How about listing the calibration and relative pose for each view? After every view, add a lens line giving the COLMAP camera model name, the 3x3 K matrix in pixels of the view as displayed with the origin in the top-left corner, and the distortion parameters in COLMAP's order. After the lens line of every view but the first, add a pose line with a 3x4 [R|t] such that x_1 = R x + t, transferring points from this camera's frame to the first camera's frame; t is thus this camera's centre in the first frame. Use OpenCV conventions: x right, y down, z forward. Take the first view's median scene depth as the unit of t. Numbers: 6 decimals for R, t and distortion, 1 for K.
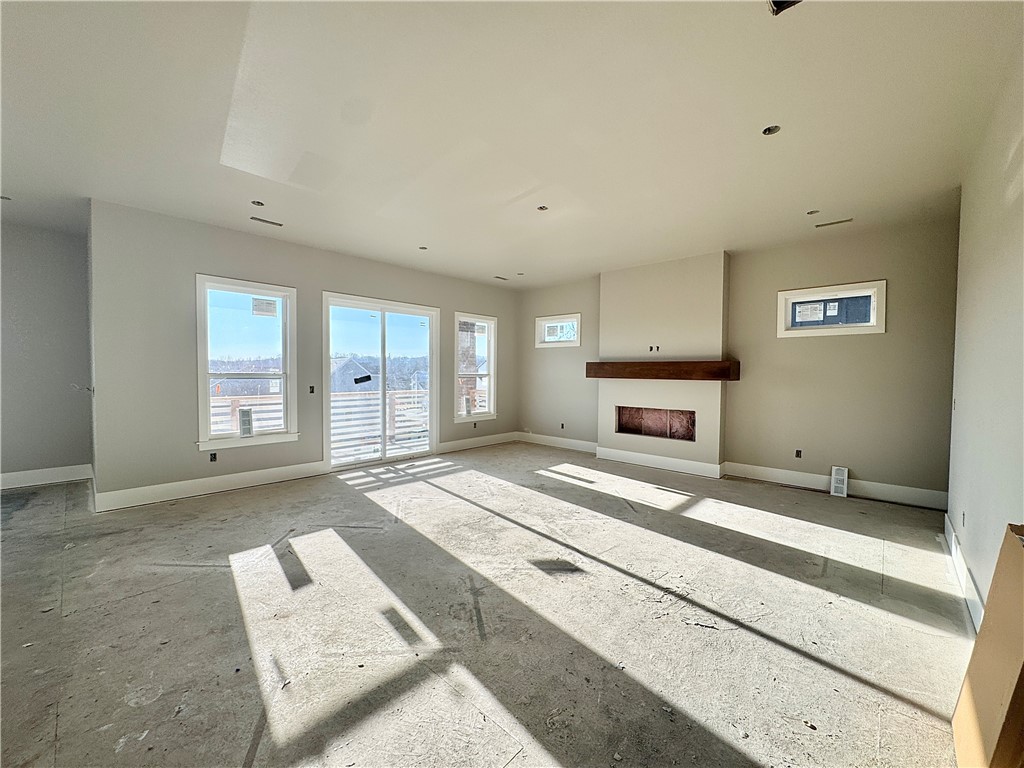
lens RADIAL K [[410.6, 0, 511.0], [0, 410.6, 383.2], [0, 0, 1]] dist [-0.005154, 0.000085]
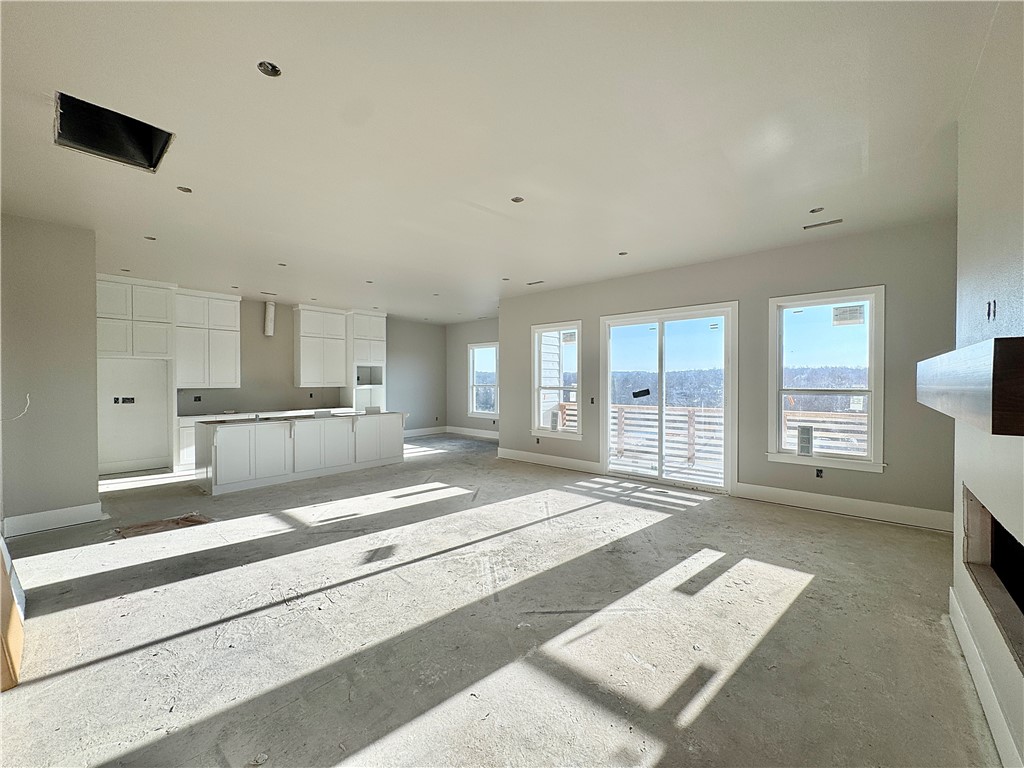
lens RADIAL K [[410.6, 0, 510.7], [0, 410.6, 383.0], [0, 0, 1]] dist [-0.005154, 0.000085]
pose [[0.032477, -0.006434, -0.999452, 0.753743], [-0.028641, 0.999563, -0.007365, -0.022321], [0.999062, 0.028865, 0.032278, 0.771462]]
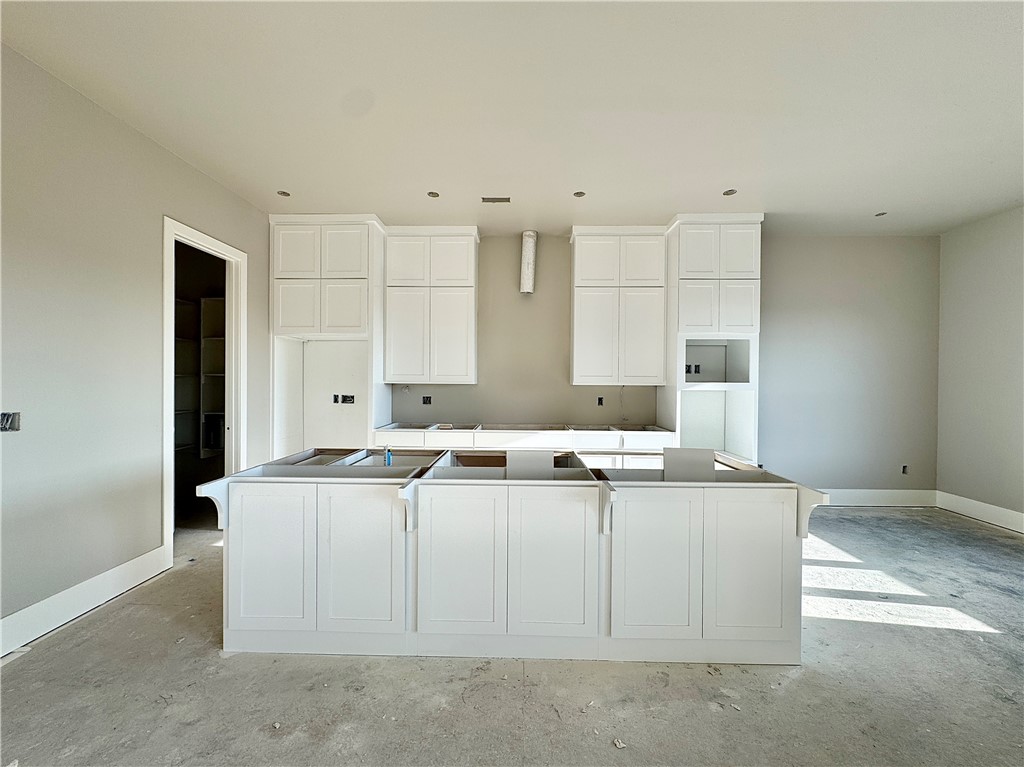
lens RADIAL K [[410.6, 0, 510.5], [0, 410.6, 386.4], [0, 0, 1]] dist [-0.005154, 0.000085]
pose [[-0.747143, -0.007059, -0.664626, -0.246161], [-0.034954, 0.998977, 0.028683, -0.010193], [0.663743, 0.044662, -0.746626, 0.538027]]
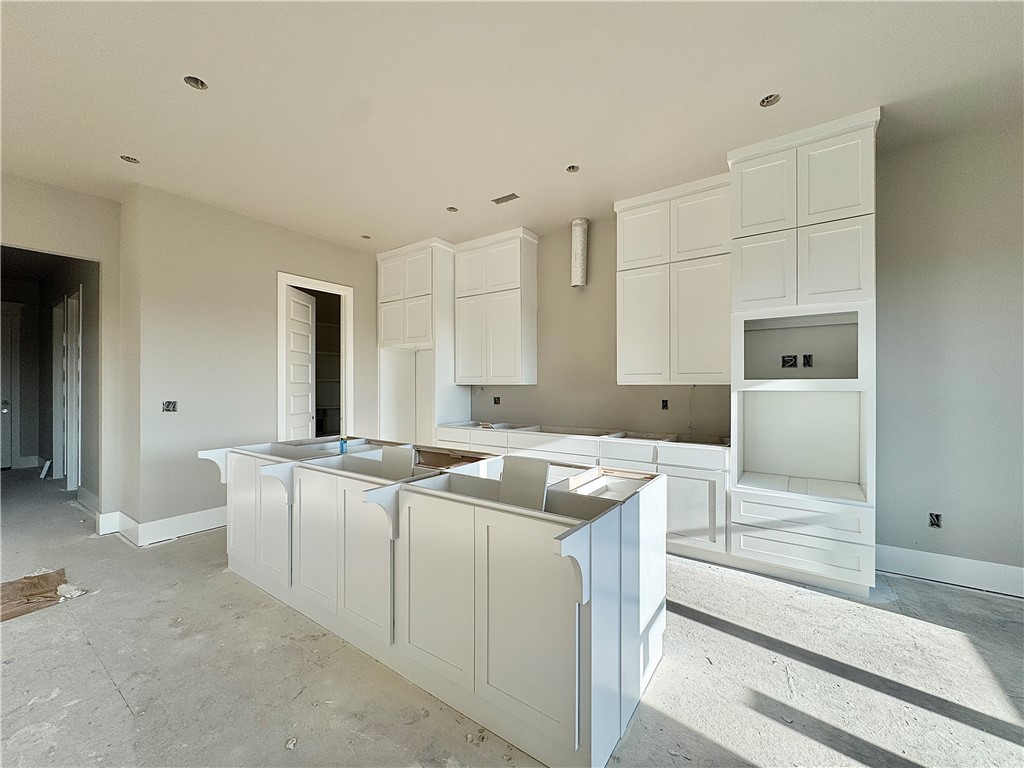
lens RADIAL K [[410.6, 0, 515.8], [0, 410.6, 381.4], [0, 0, 1]] dist [-0.005154, 0.000085]
pose [[-0.990087, -0.010719, -0.140046, -0.632635], [-0.013670, 0.999704, 0.020121, -0.011764], [0.139789, 0.021836, -0.989941, 0.691857]]
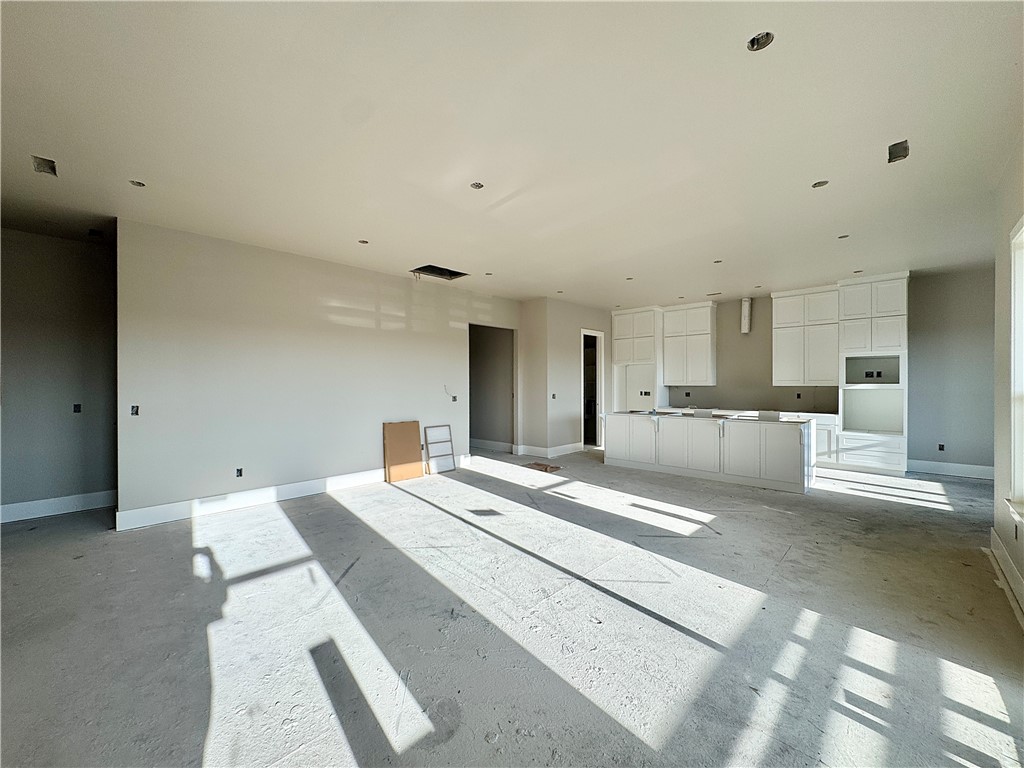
lens RADIAL K [[410.6, 0, 512.0], [0, 410.6, 382.2], [0, 0, 1]] dist [-0.005154, 0.000085]
pose [[-0.999892, -0.005367, 0.013686, -0.004624], [-0.004946, 0.999519, 0.030618, -0.046501], [-0.013844, 0.030547, -0.999437, 1.460494]]
